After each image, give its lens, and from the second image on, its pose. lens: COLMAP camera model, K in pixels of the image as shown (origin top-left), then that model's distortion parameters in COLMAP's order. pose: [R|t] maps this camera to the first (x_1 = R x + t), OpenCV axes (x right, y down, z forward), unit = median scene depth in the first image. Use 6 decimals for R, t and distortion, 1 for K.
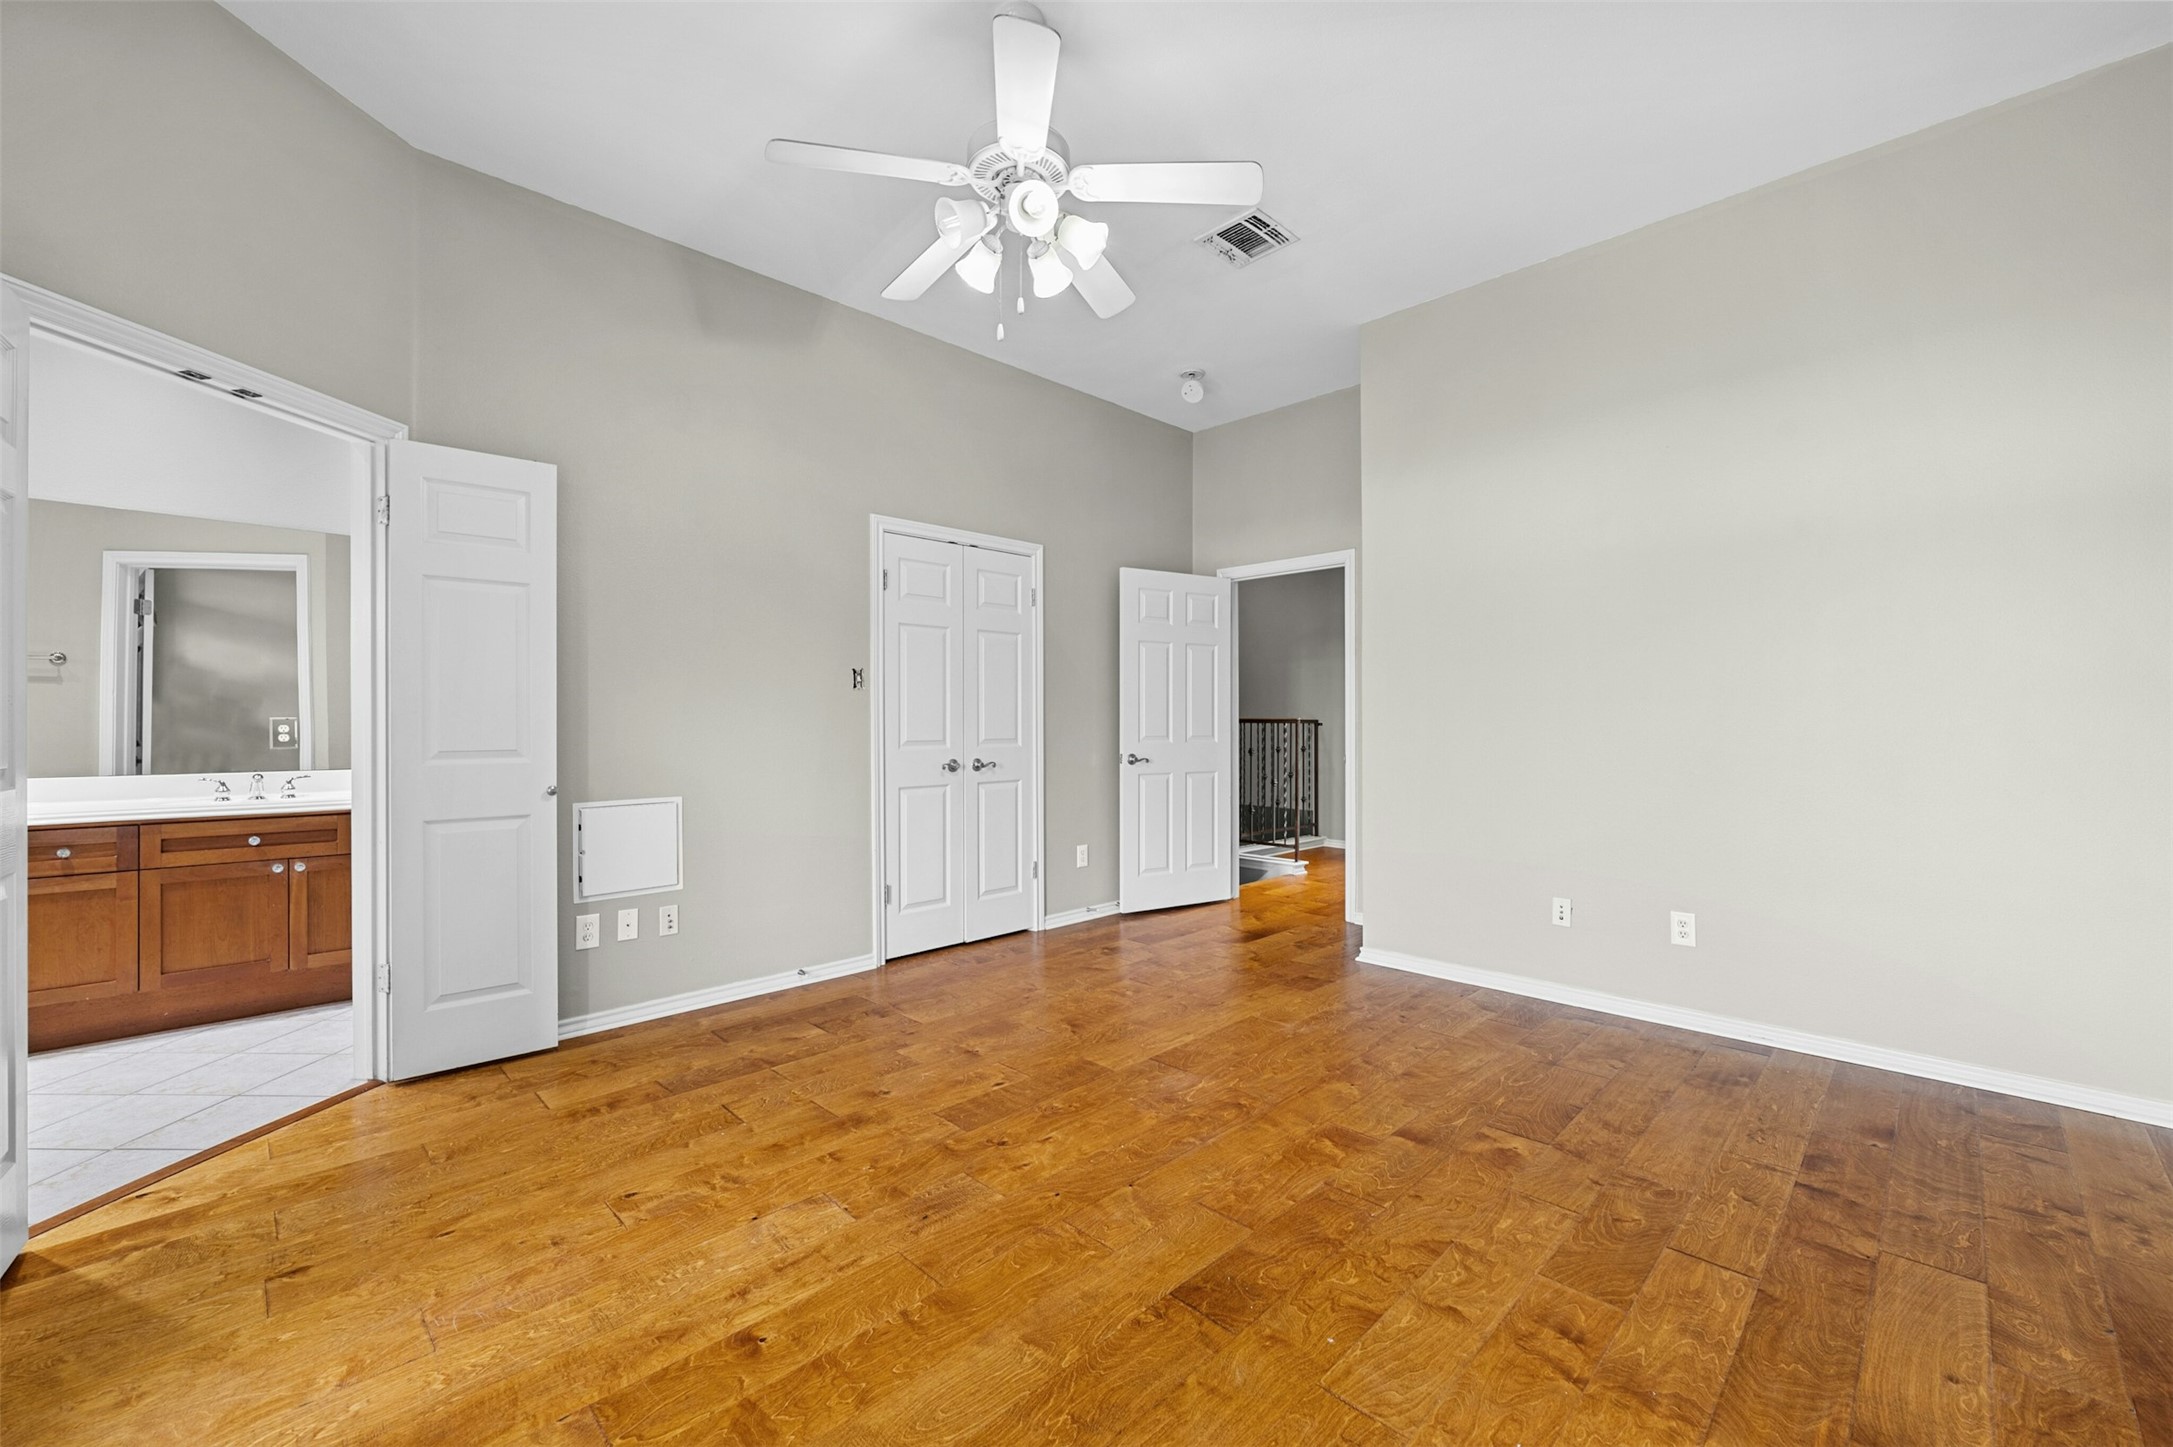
lens RADIAL K [[867.1, 0, 1081.2], [0, 867.1, 723.8], [0, 0, 1]] dist [-0.006421, 0.000056]
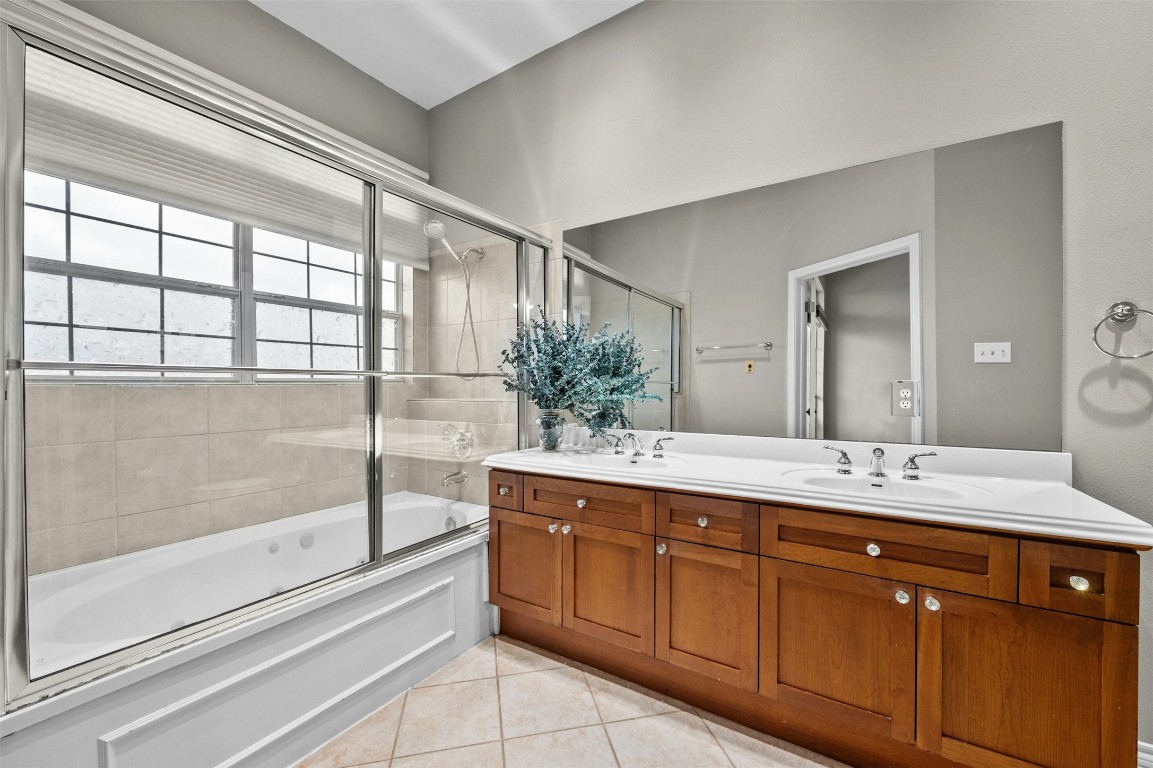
lens RADIAL K [[460.1, 0, 576.5], [0, 460.1, 390.0], [0, 0, 1]] dist [-0.006421, 0.000056]
pose [[0.223121, 0.005542, -0.974775, -0.691306], [0.002841, 0.999976, 0.006335, -0.002197], [0.974787, -0.004183, 0.223100, 0.725107]]
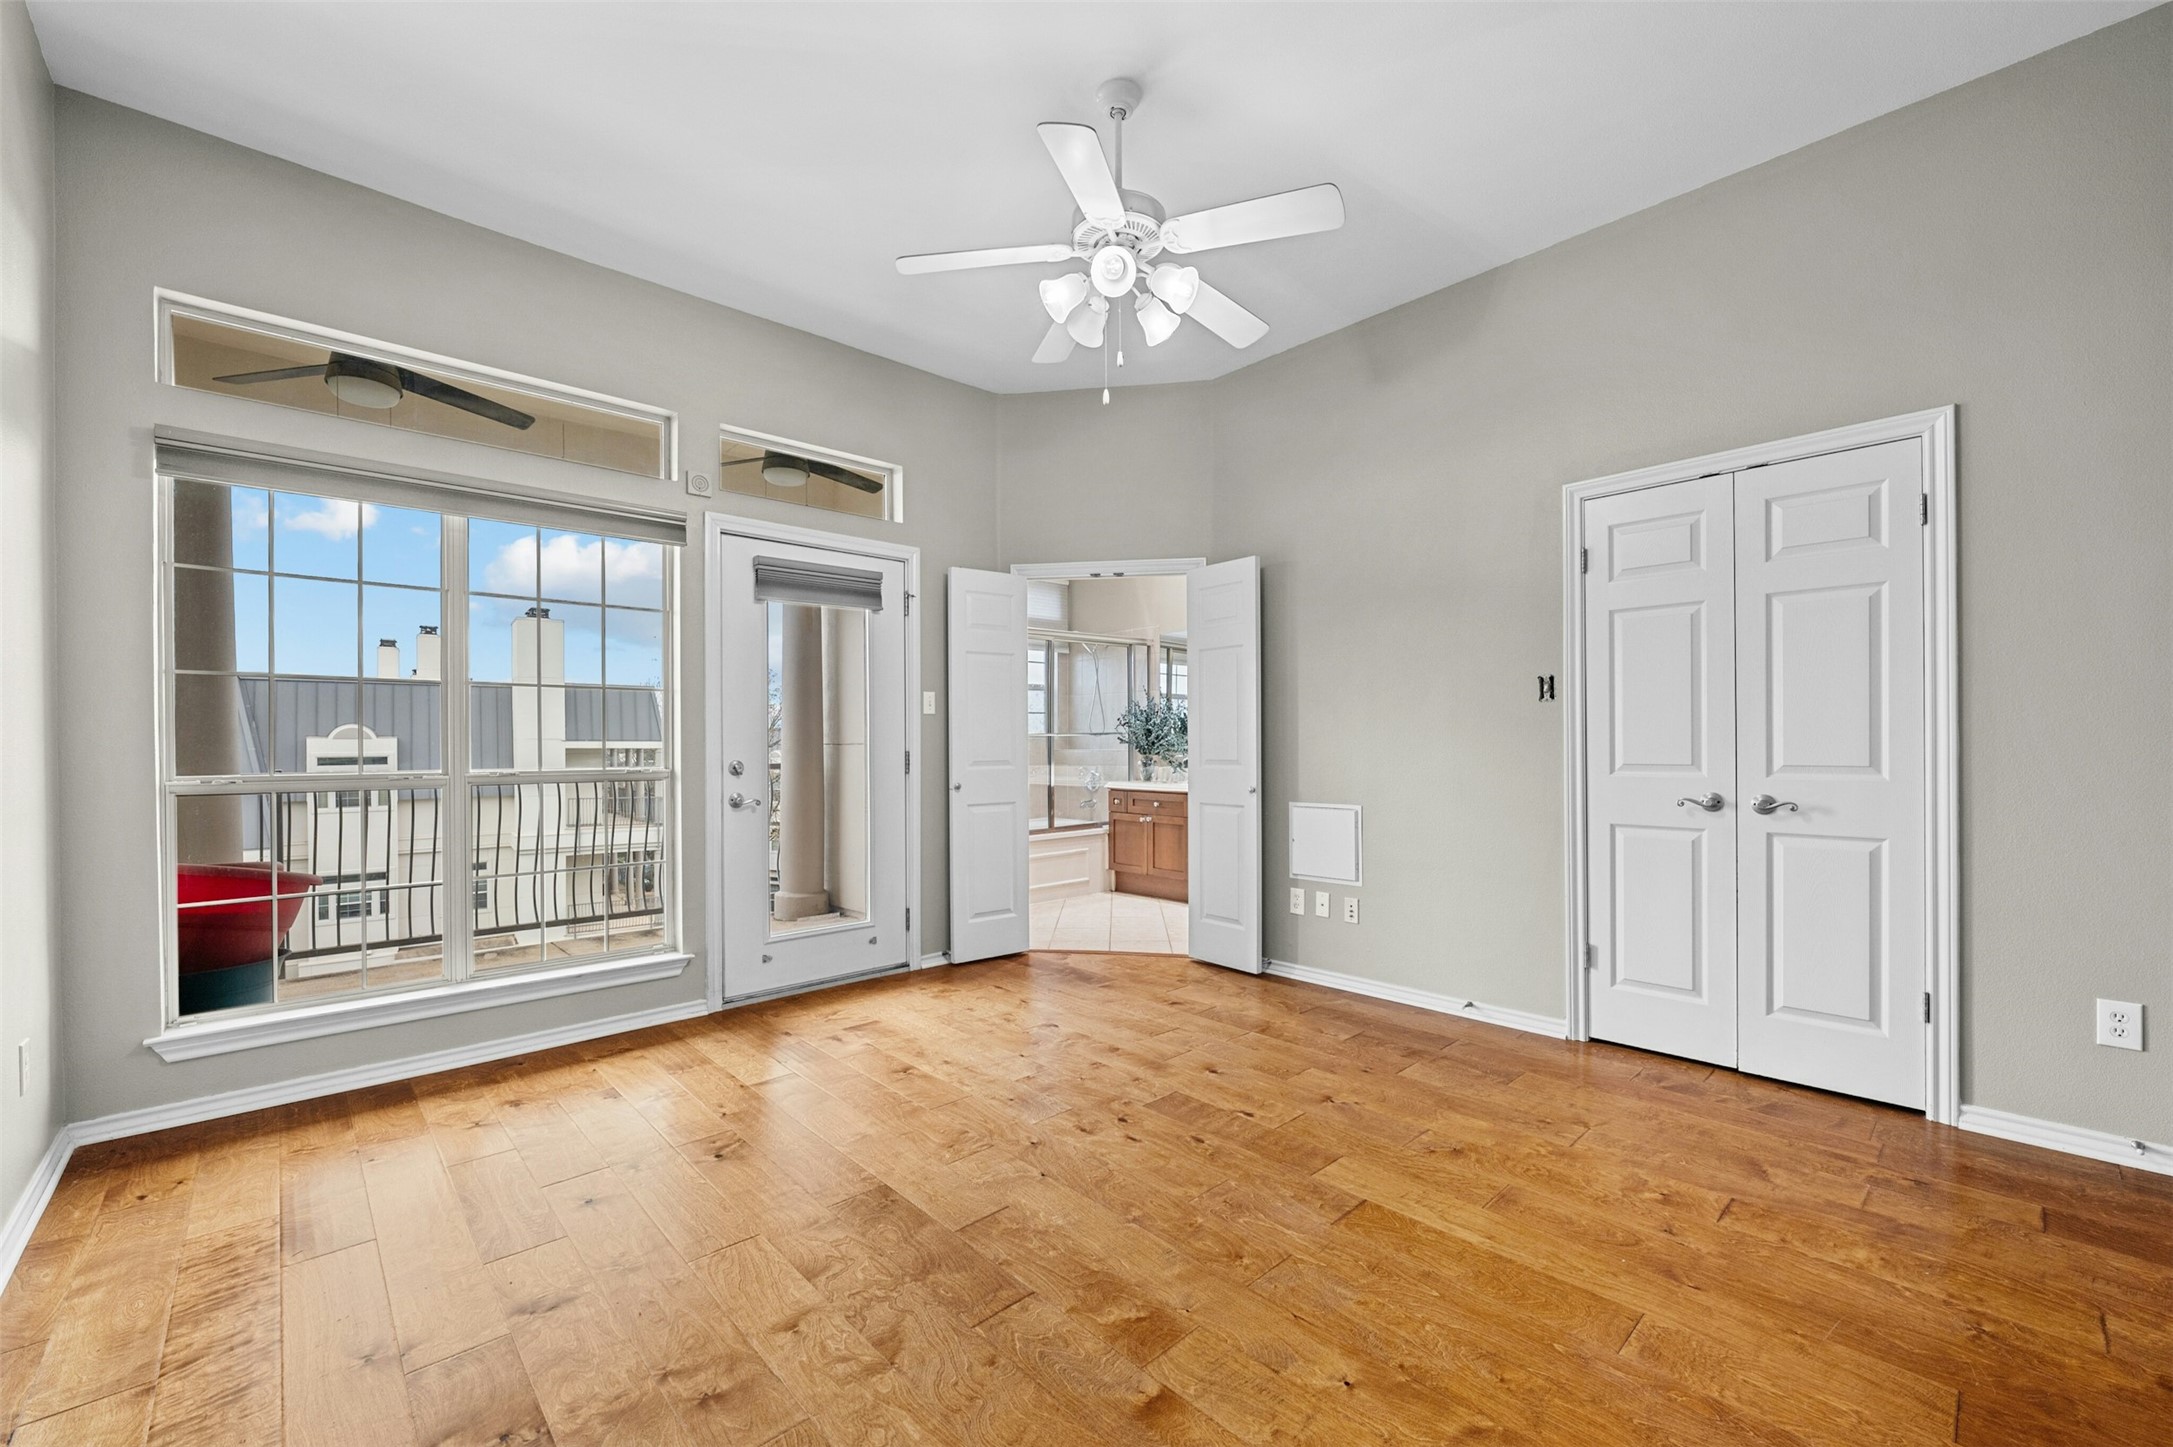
lens RADIAL K [[867.1, 0, 1083.8], [0, 867.1, 742.6], [0, 0, 1]] dist [-0.006421, 0.000056]
pose [[-0.026718, 0.001737, -0.999642, 0.777401], [0.004447, 0.999989, 0.001619, -0.002748], [0.999633, -0.004402, -0.026725, 0.745538]]
